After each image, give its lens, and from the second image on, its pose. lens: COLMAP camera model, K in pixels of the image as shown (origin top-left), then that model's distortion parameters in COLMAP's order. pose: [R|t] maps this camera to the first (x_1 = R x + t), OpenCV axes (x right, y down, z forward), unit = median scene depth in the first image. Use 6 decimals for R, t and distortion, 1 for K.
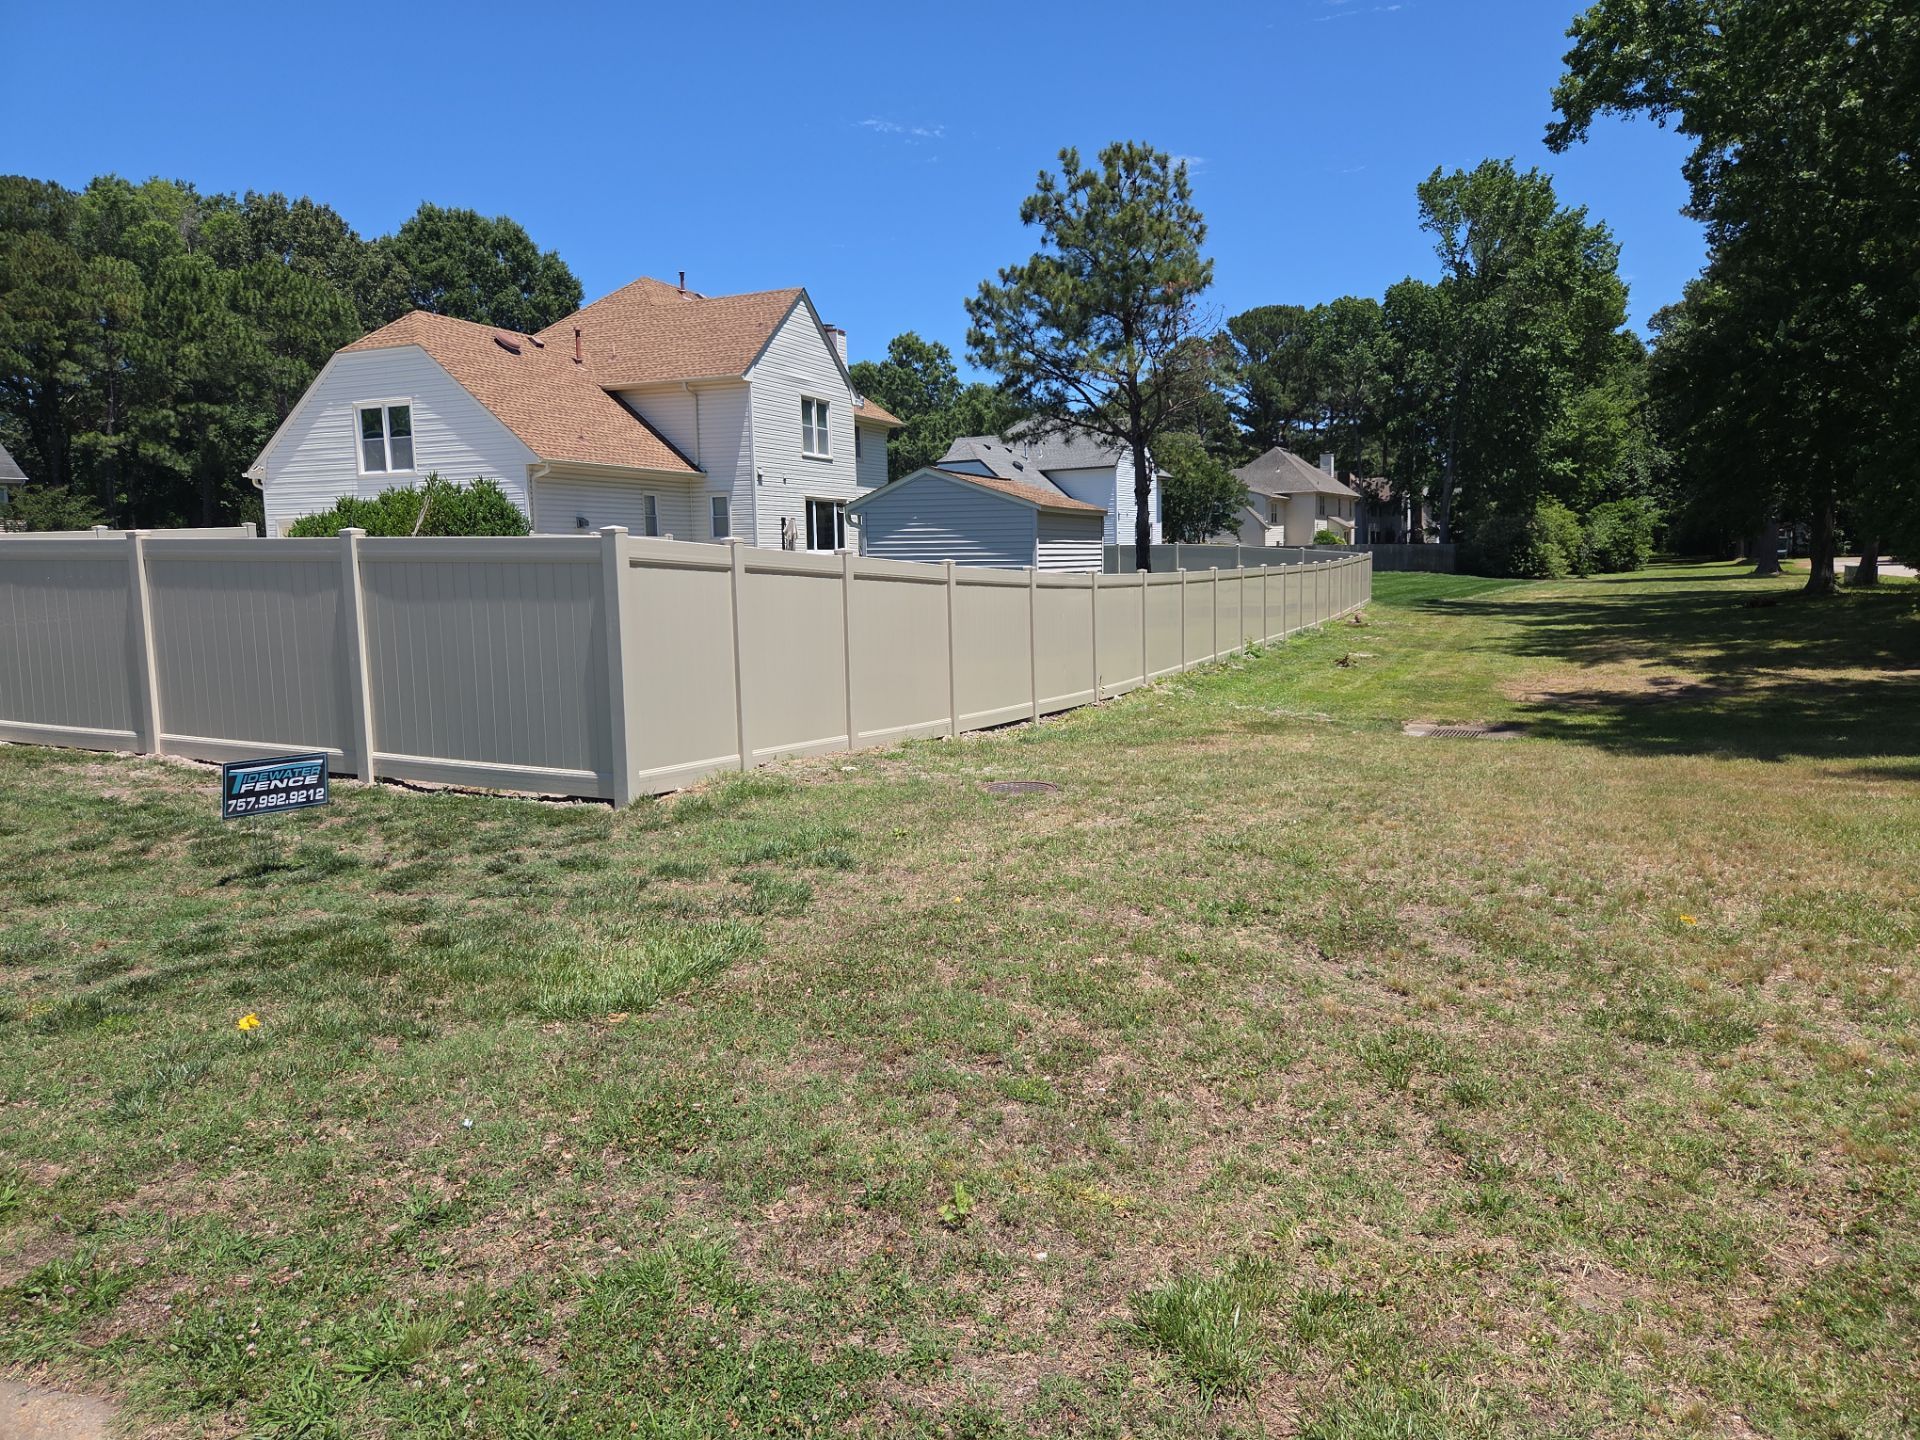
lens RADIAL K [[1290.8, 0, 978.0], [0, 1290.8, 707.1], [0, 0, 1]] dist [0.073797, -0.057716]
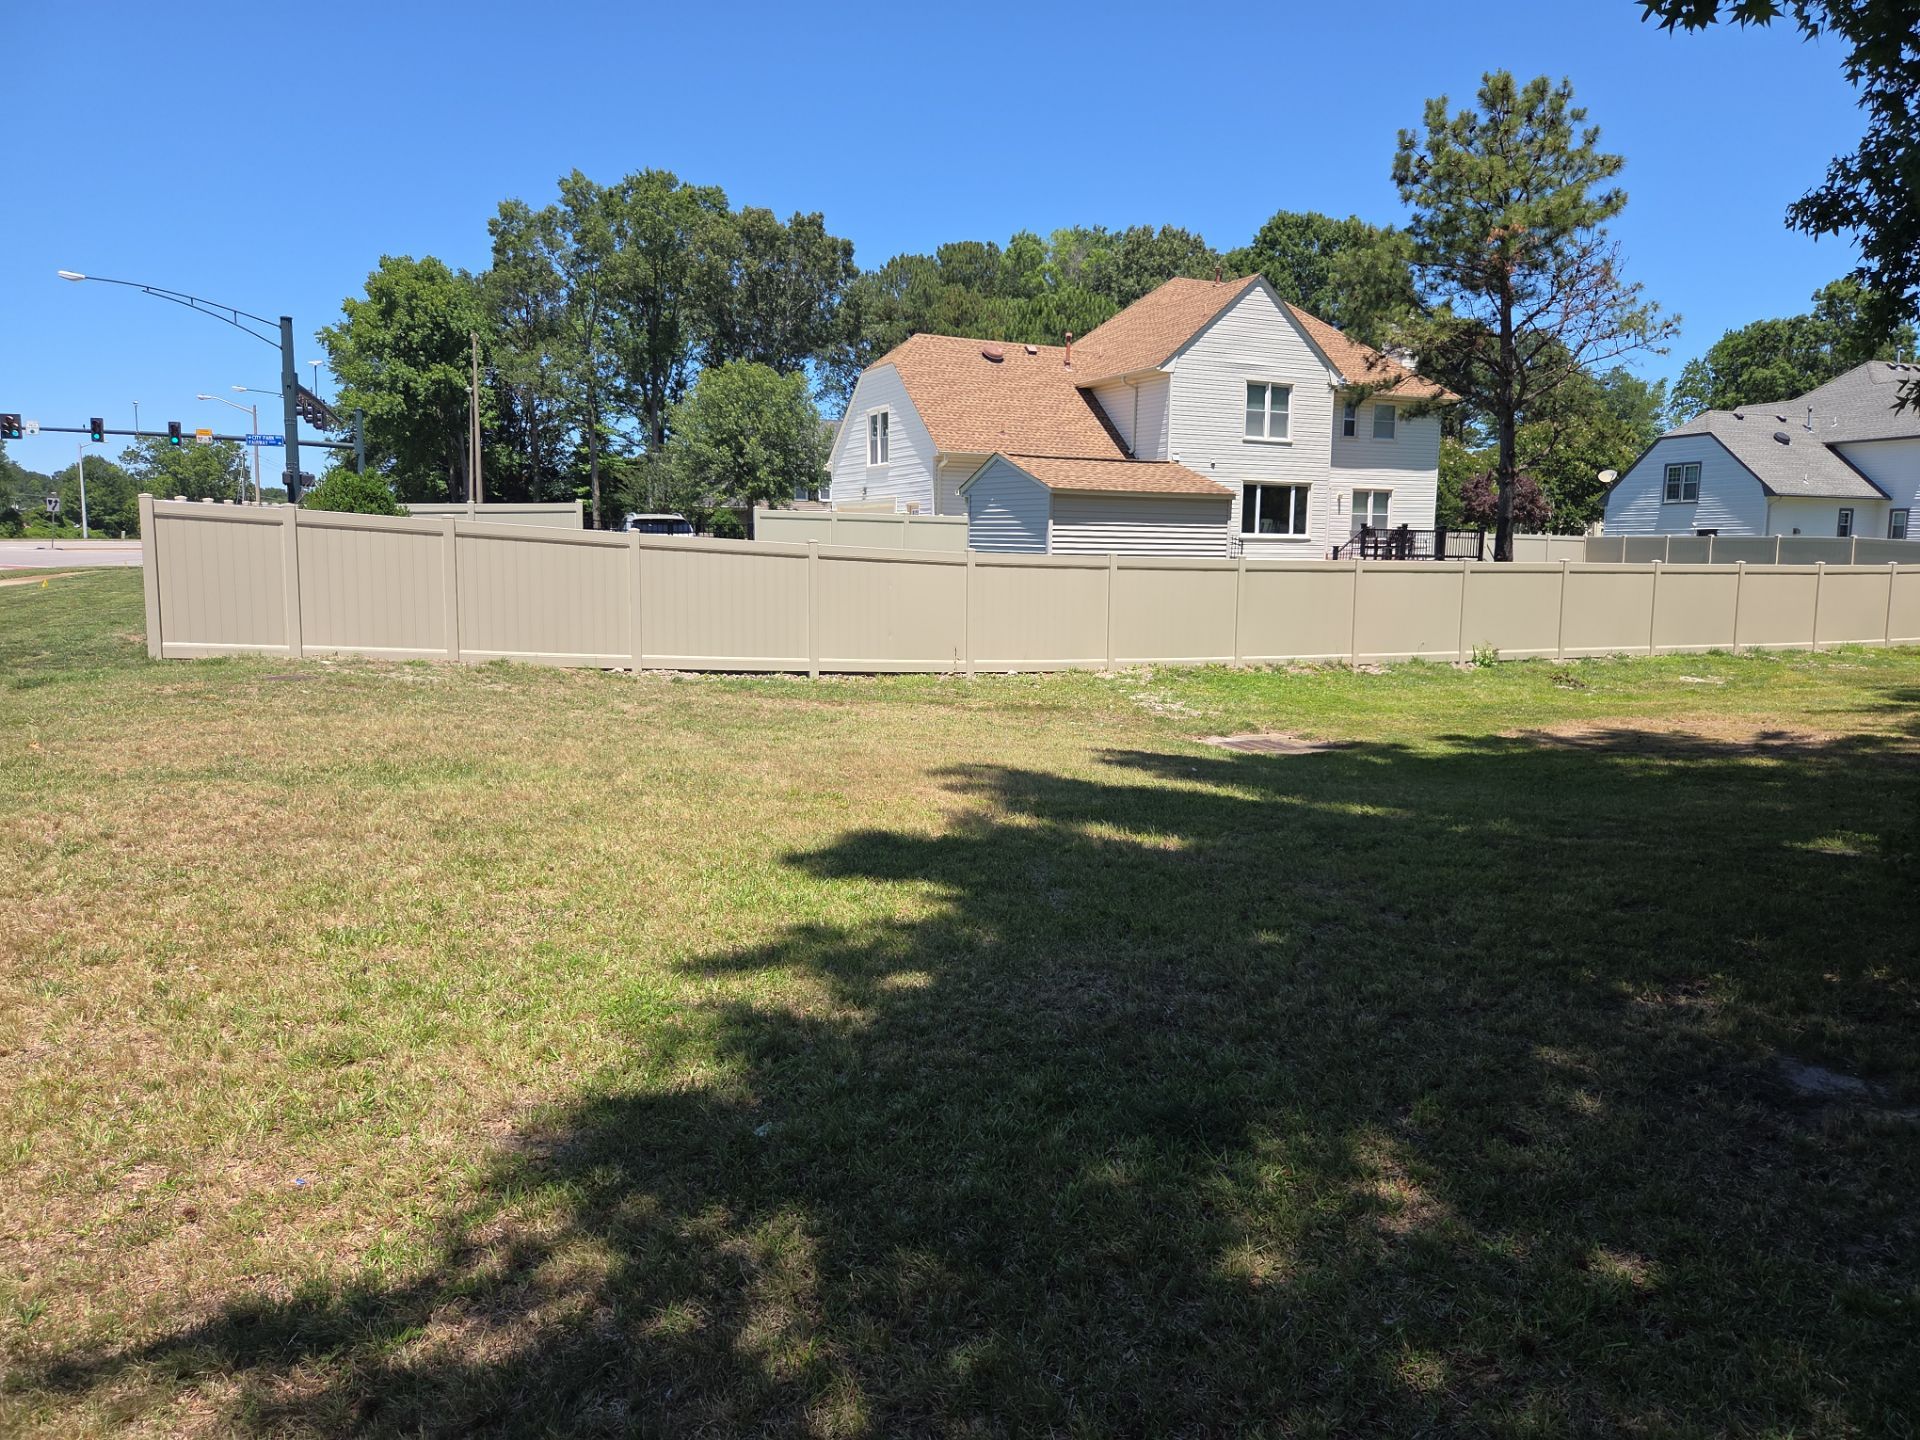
lens RADIAL K [[1290.8, 0, 978.0], [0, 1290.8, 707.1], [0, 0, 1]] dist [0.073797, -0.057716]
pose [[0.747862, 0.111247, -0.654467, 0.397328], [-0.104526, 0.993295, 0.049399, -0.014171], [0.655574, 0.031465, 0.754475, 0.099295]]
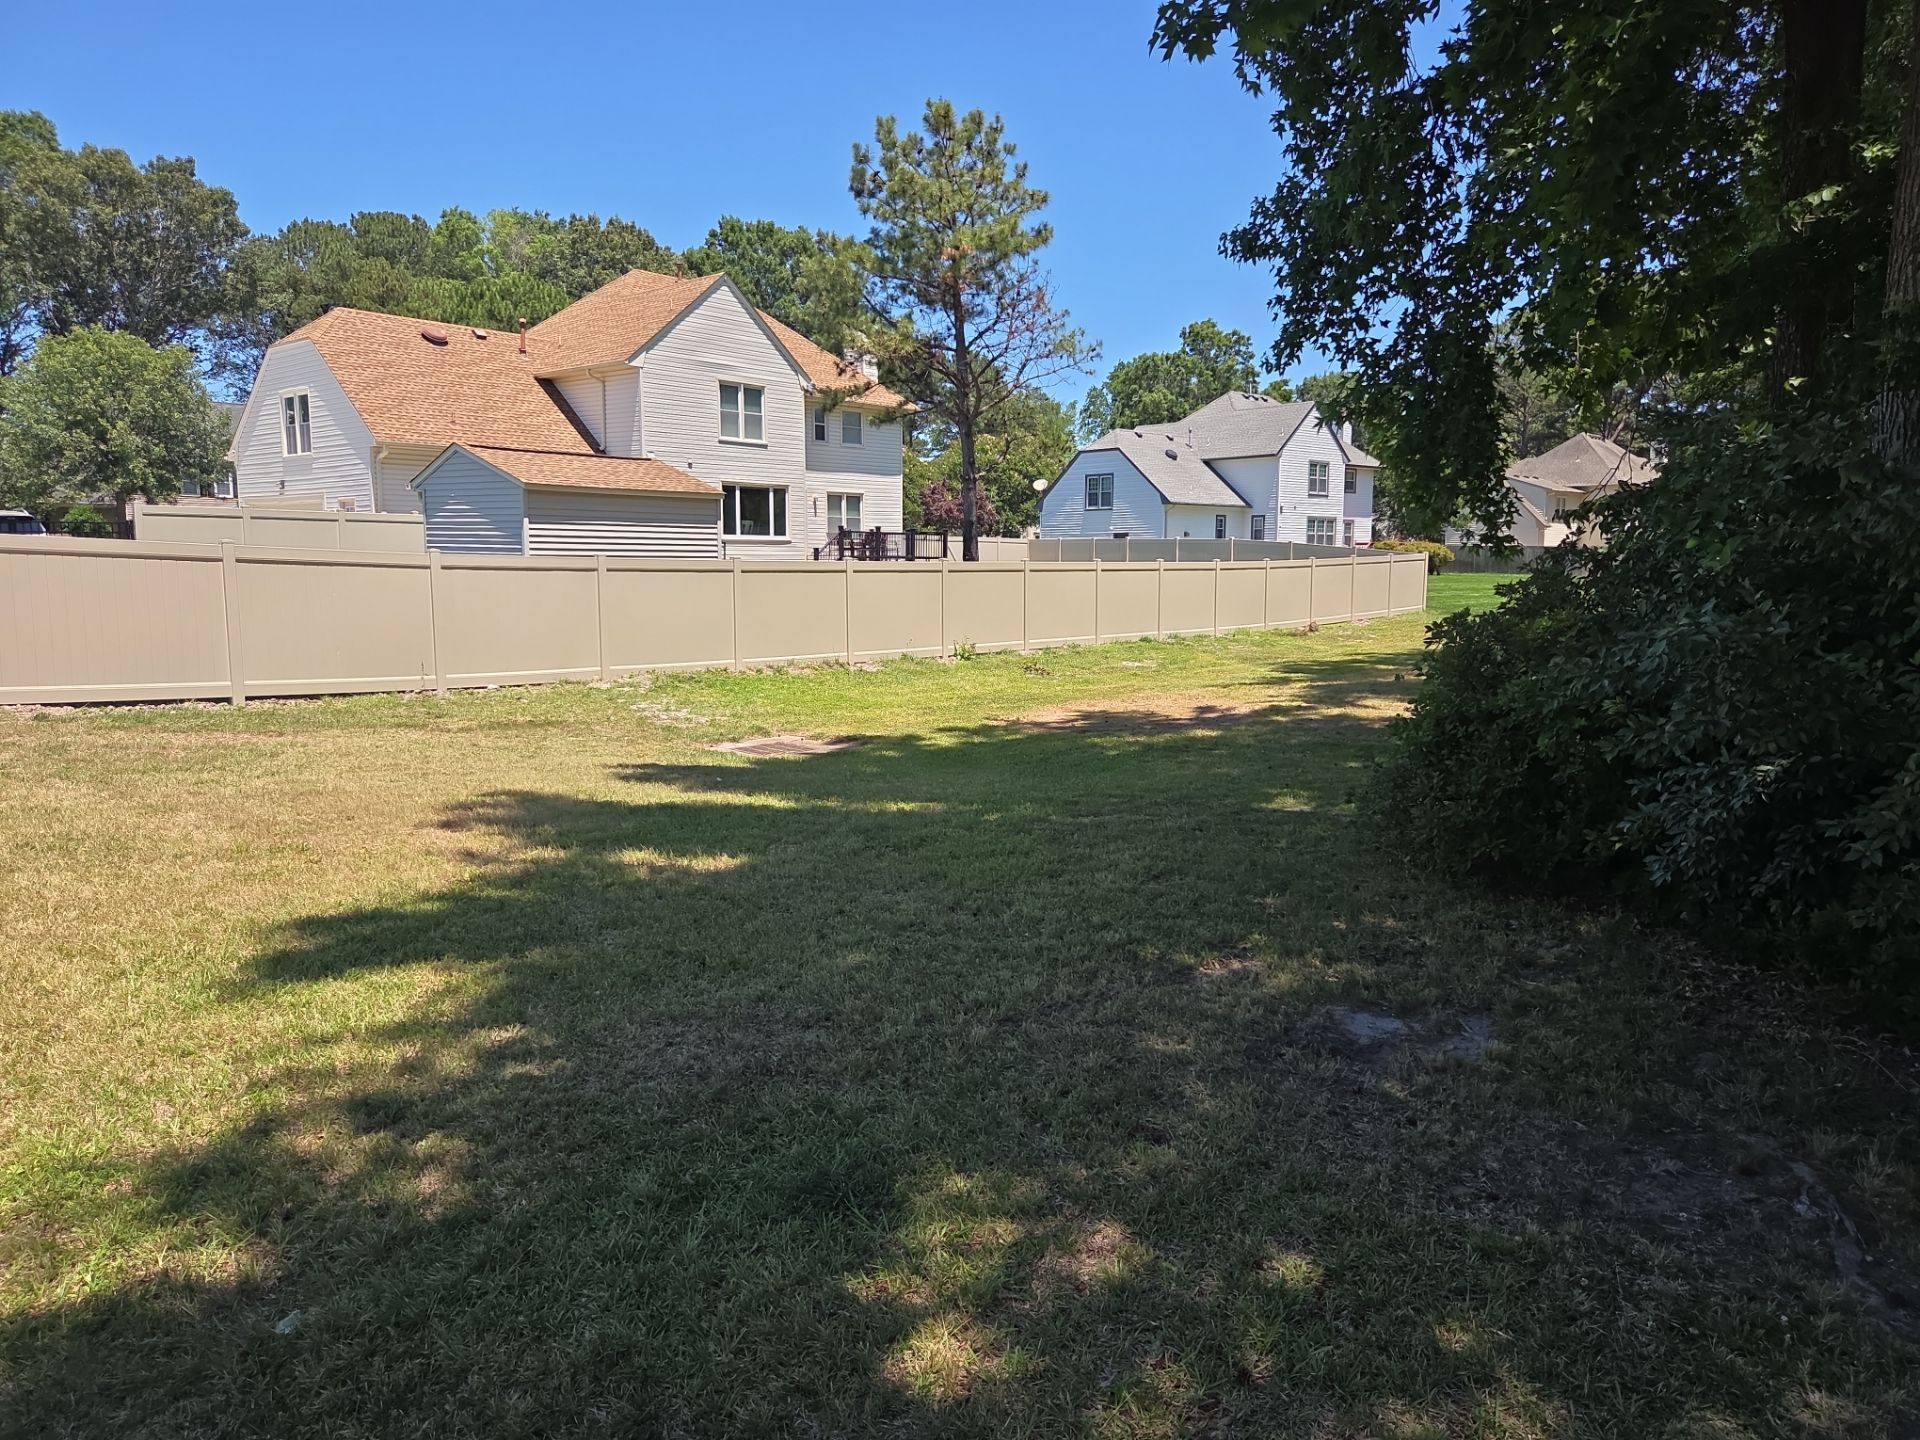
lens RADIAL K [[1290.8, 0, 978.0], [0, 1290.8, 707.1], [0, 0, 1]] dist [0.073797, -0.057716]
pose [[0.947726, 0.060998, -0.313200, 0.380983], [-0.059556, 0.998124, 0.014179, -0.013568], [0.313477, 0.005215, 0.949581, 0.106179]]
